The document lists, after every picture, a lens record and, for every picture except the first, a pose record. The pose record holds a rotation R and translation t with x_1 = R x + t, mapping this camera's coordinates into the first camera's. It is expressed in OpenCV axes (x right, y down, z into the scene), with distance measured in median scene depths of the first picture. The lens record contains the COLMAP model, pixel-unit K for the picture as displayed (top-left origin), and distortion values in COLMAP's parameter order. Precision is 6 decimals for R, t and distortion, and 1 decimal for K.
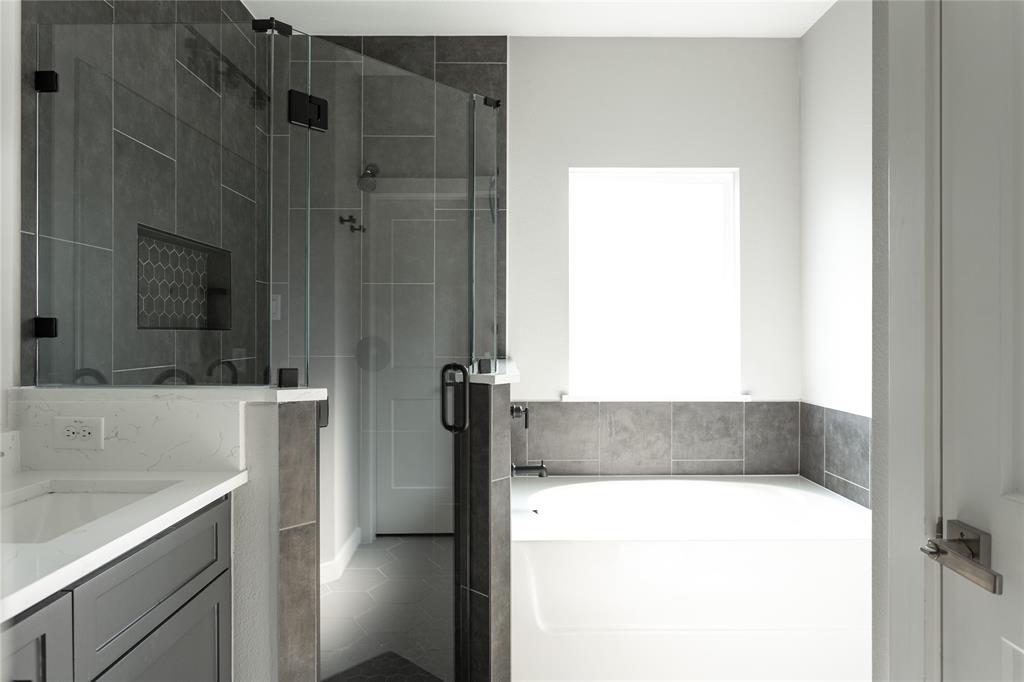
lens RADIAL K [[648.7, 0, 512.9], [0, 648.7, 328.9], [0, 0, 1]] dist [-0.009486, 0.010513]
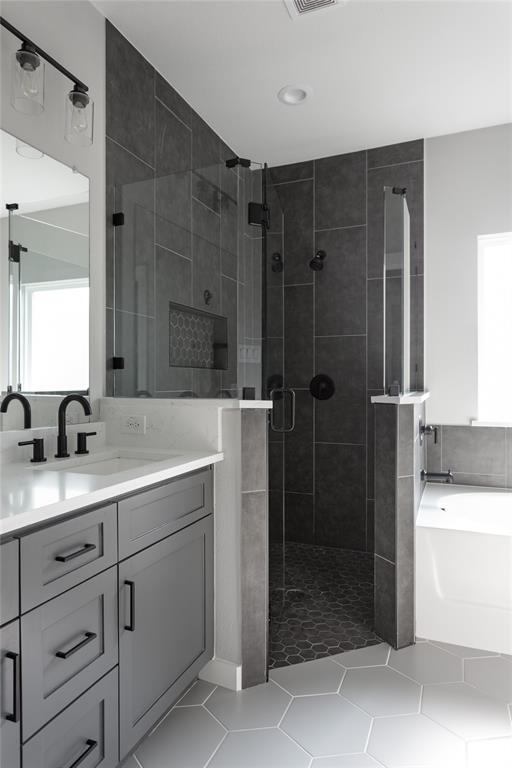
lens RADIAL K [[486.5, 0, 244.0], [0, 486.5, 380.7], [0, 0, 1]] dist [-0.009486, 0.010513]
pose [[0.914576, -0.002766, -0.404406, 0.081528], [0.003563, 0.999993, 0.001216, 0.035330], [0.404399, -0.002553, 0.914579, -0.032273]]
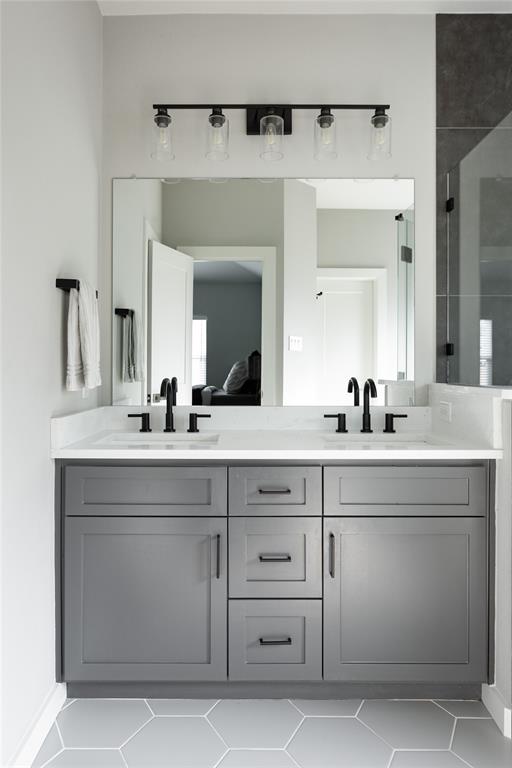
lens RADIAL K [[486.5, 0, 217.7], [0, 486.5, 365.9], [0, 0, 1]] dist [-0.009486, 0.010513]
pose [[-0.027472, -0.006842, -0.999599, 0.465084], [0.006350, 0.999955, -0.007019, 0.037457], [0.999602, -0.006540, -0.027427, 0.343067]]
